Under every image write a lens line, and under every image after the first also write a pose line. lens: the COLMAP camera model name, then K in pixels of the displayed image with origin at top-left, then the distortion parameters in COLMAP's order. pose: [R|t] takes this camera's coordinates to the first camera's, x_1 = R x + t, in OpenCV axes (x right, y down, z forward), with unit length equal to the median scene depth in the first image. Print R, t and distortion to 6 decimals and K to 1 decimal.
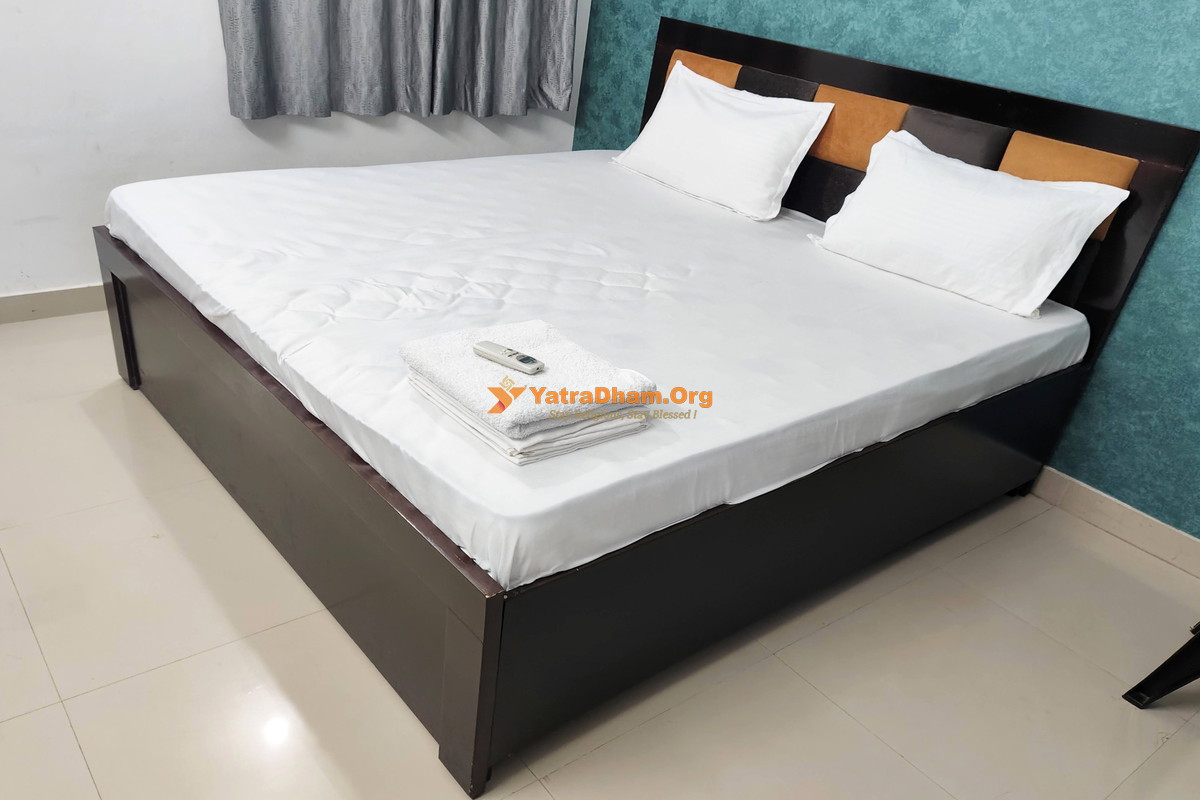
lens RADIAL K [[977.6, 0, 600.0], [0, 977.6, 400.0], [0, 0, 1]] dist [0.036808, -0.088909]
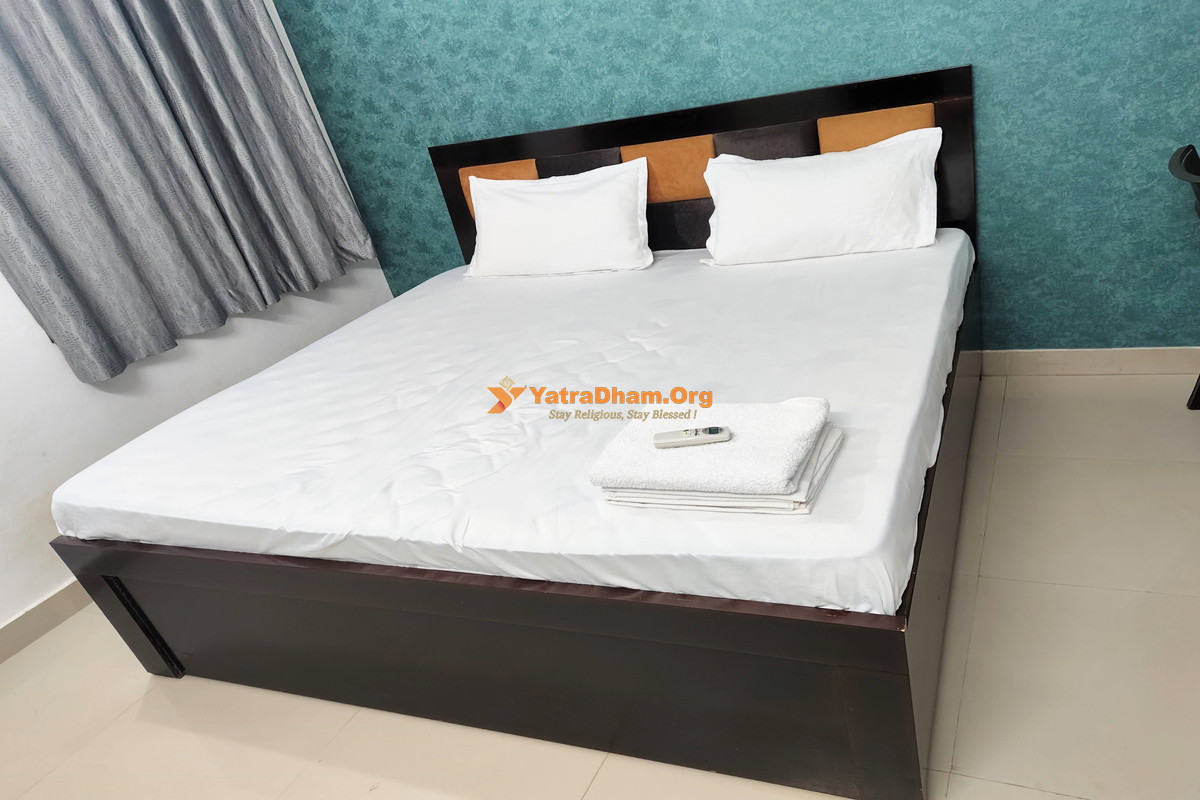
lens RADIAL K [[852.6, 0, 600.0], [0, 852.6, 400.0], [0, 0, 1]] dist [0.081666, -0.197890]
pose [[0.861860, -0.415642, 0.290584, -0.243073], [0.434764, 0.900543, -0.001382, -0.068747], [-0.261109, 0.127527, 0.956848, 0.081678]]
